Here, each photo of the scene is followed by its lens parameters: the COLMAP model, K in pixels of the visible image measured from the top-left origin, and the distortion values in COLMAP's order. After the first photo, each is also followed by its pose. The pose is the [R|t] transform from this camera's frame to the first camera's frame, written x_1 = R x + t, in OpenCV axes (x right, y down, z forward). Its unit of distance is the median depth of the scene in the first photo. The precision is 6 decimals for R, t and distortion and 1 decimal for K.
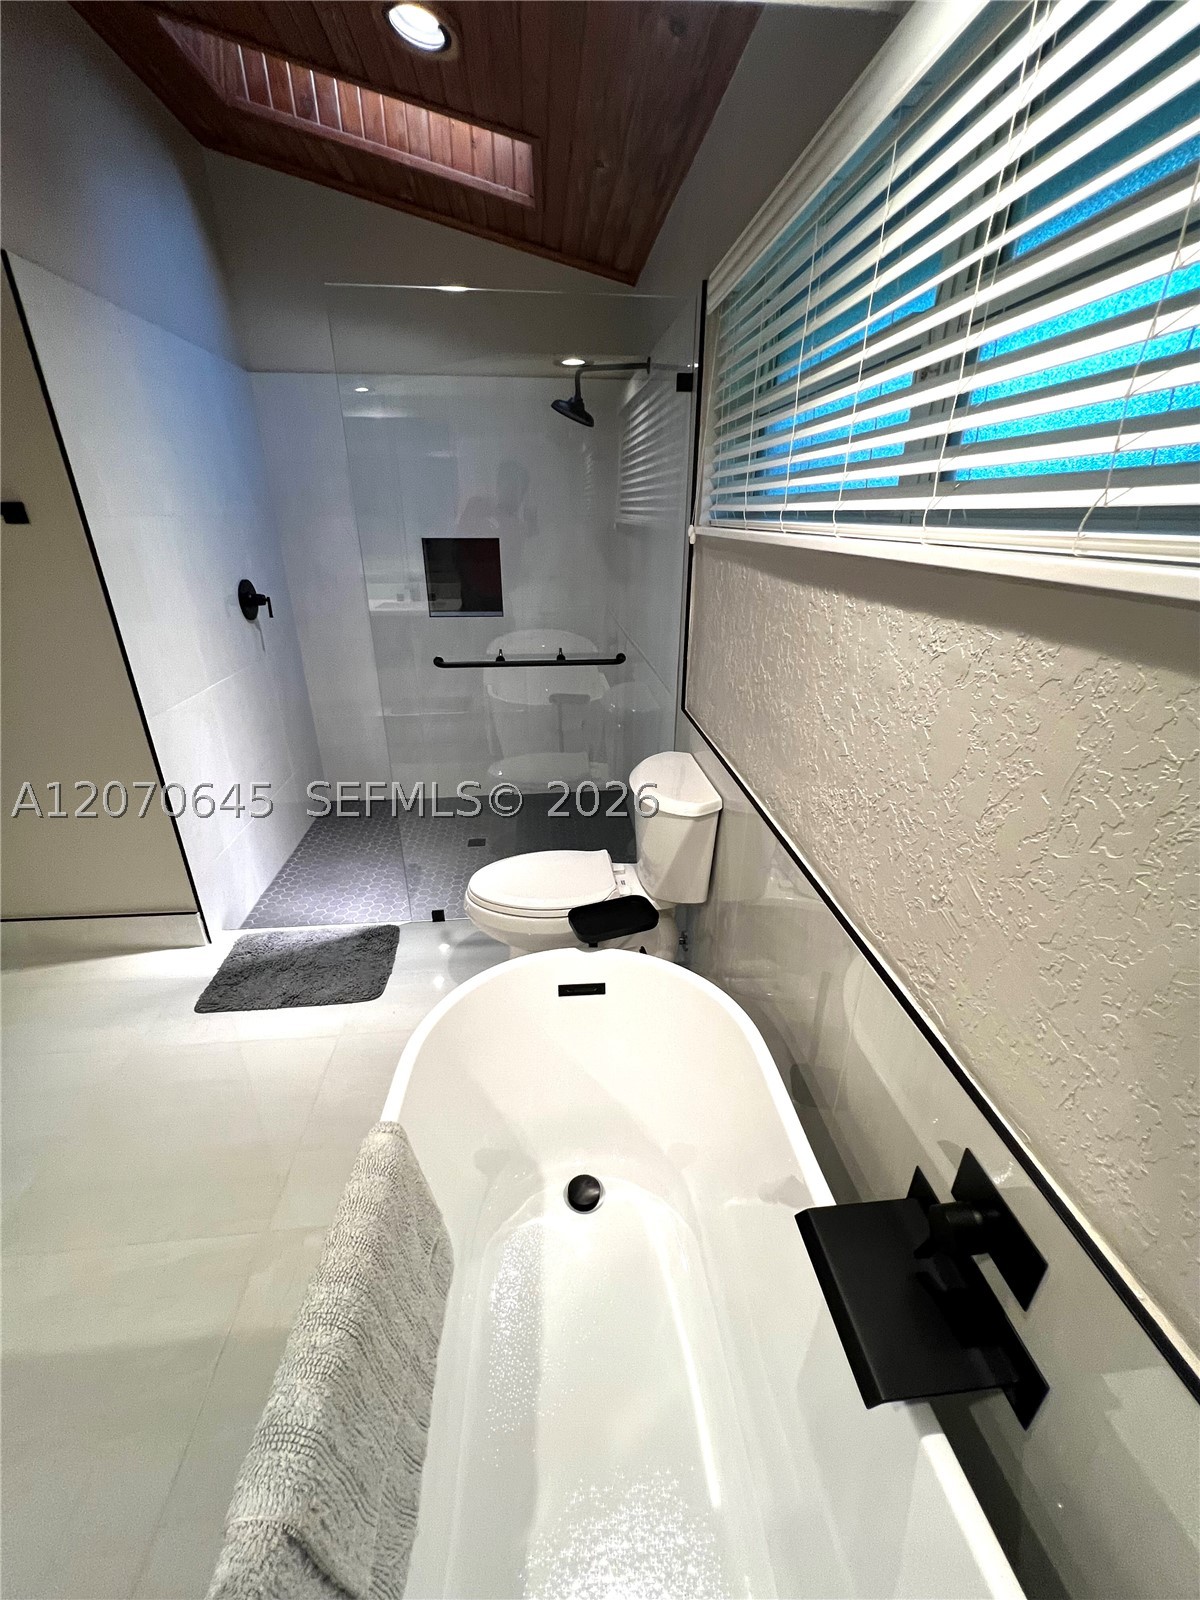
lens RADIAL K [[643.3, 0, 600.0], [0, 643.3, 800.0], [0, 0, 1]] dist [0.000826, 0.000056]
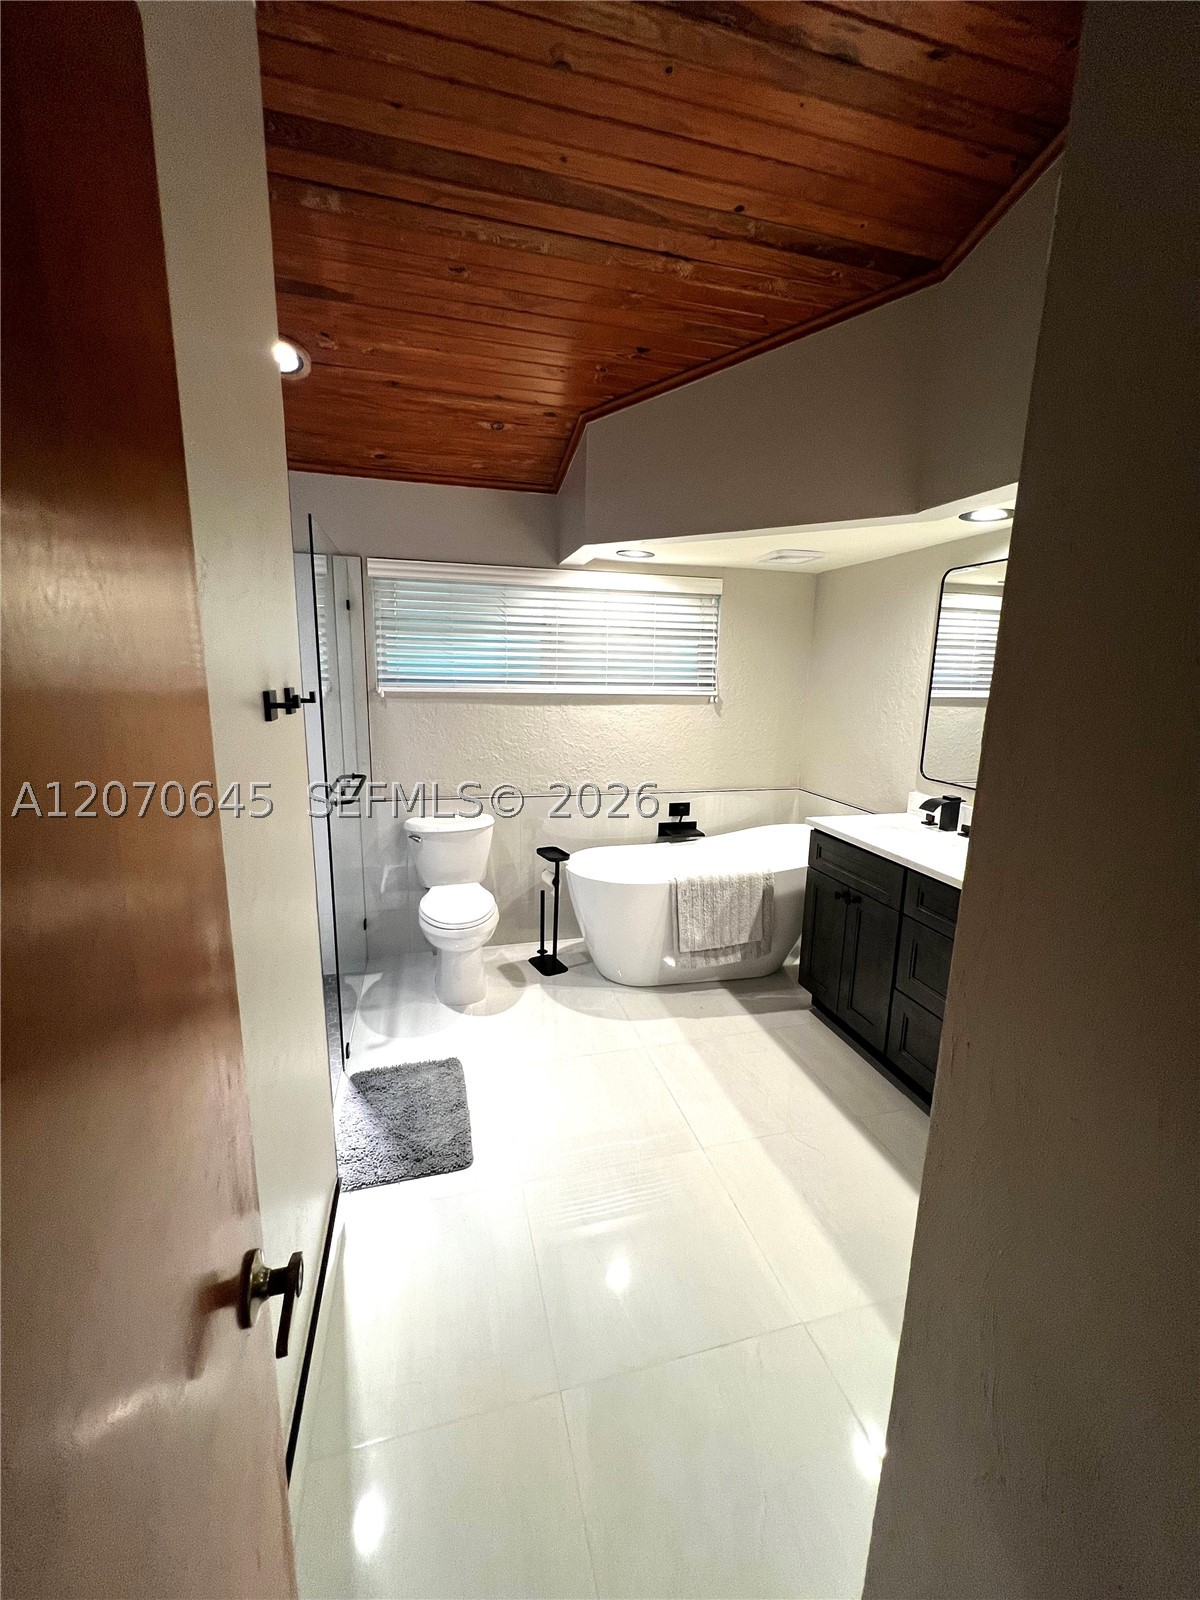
lens RADIAL K [[643.3, 0, 600.0], [0, 643.3, 800.0], [0, 0, 1]] dist [0.000826, 0.000056]
pose [[-0.161020, -0.197172, 0.967055, -2.427585], [0.385462, 0.889457, 0.245532, -0.530511], [-0.908566, 0.412298, -0.067218, 1.066567]]
